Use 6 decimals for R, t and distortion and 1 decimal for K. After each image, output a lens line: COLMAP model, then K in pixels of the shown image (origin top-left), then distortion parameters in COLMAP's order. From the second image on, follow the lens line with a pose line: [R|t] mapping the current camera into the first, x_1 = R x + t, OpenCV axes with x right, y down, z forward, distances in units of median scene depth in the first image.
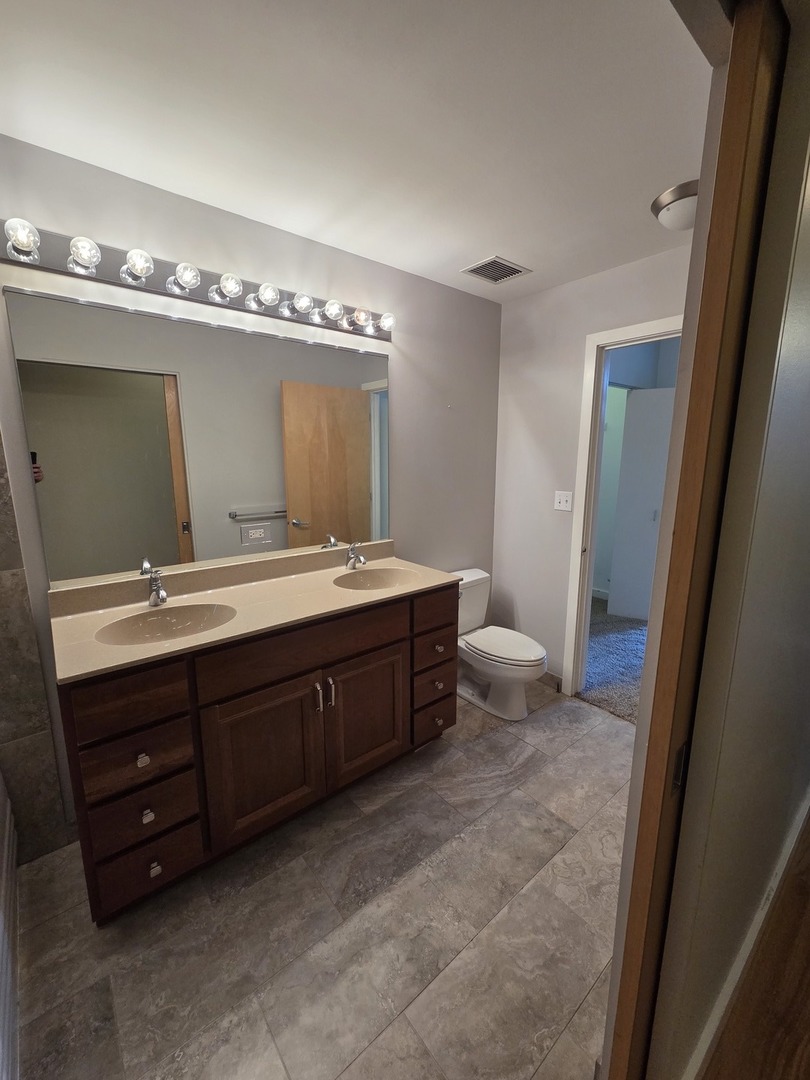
lens RADIAL K [[440.8, 0, 403.9], [0, 440.8, 537.5], [0, 0, 1]] dist [-0.001856, -0.000587]
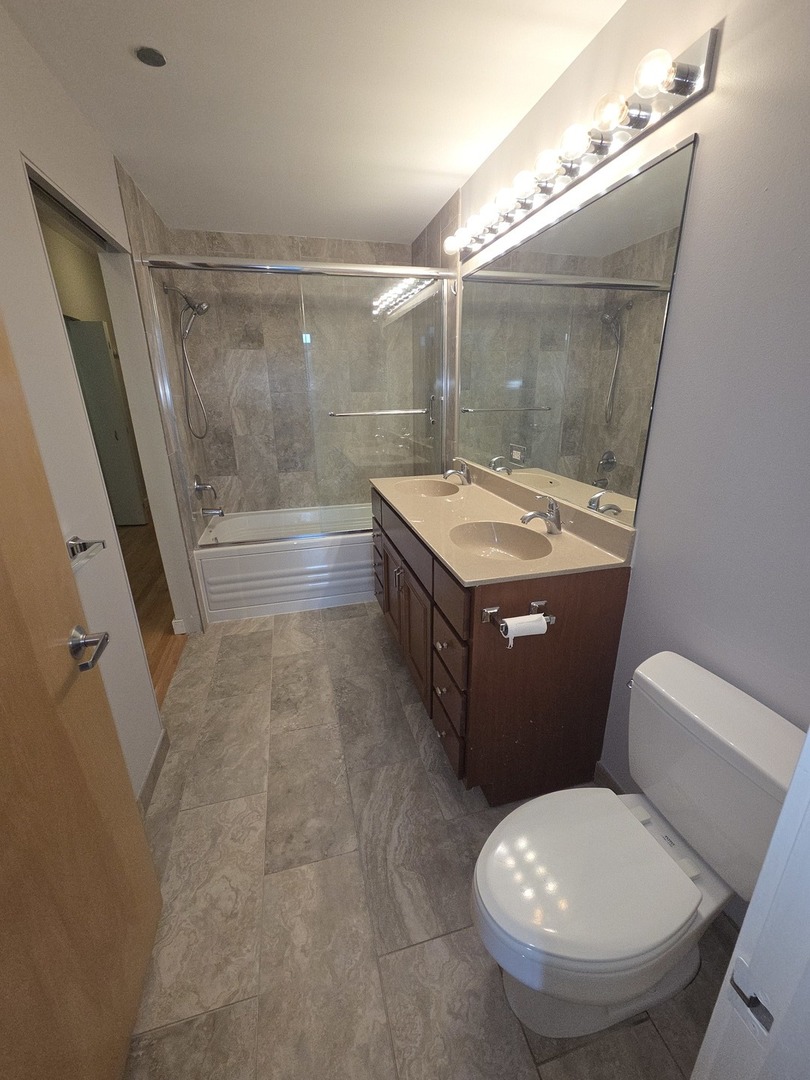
lens RADIAL K [[440.8, 0, 407.9], [0, 440.8, 538.5], [0, 0, 1]] dist [-0.001856, -0.000587]
pose [[-0.417263, 0.295849, -0.859281, 0.794380], [-0.163939, 0.905511, 0.391374, -0.214524], [0.893877, 0.304176, -0.329336, 1.324397]]
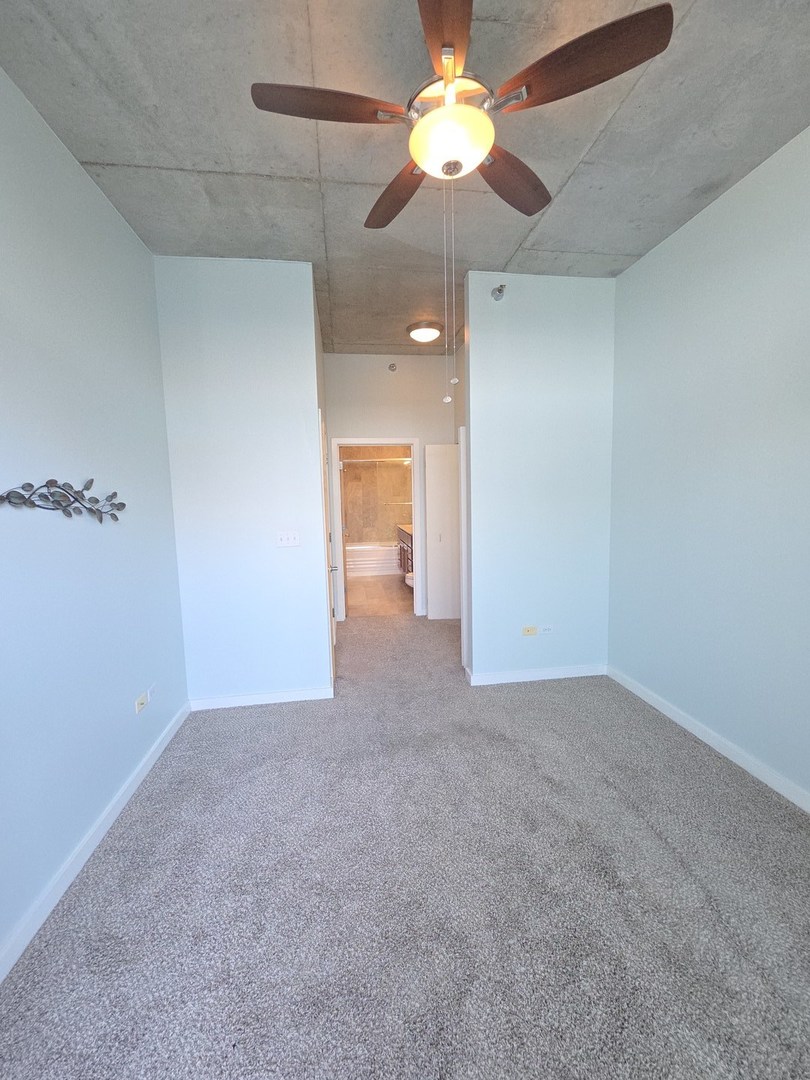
lens RADIAL K [[440.8, 0, 404.0], [0, 440.8, 540.5], [0, 0, 1]] dist [-0.001856, -0.000587]
pose [[-0.521217, 0.095012, -0.848119, 1.512862], [-0.140625, 0.970638, 0.195160, -0.299644], [0.841758, 0.220987, -0.492552, 1.796346]]
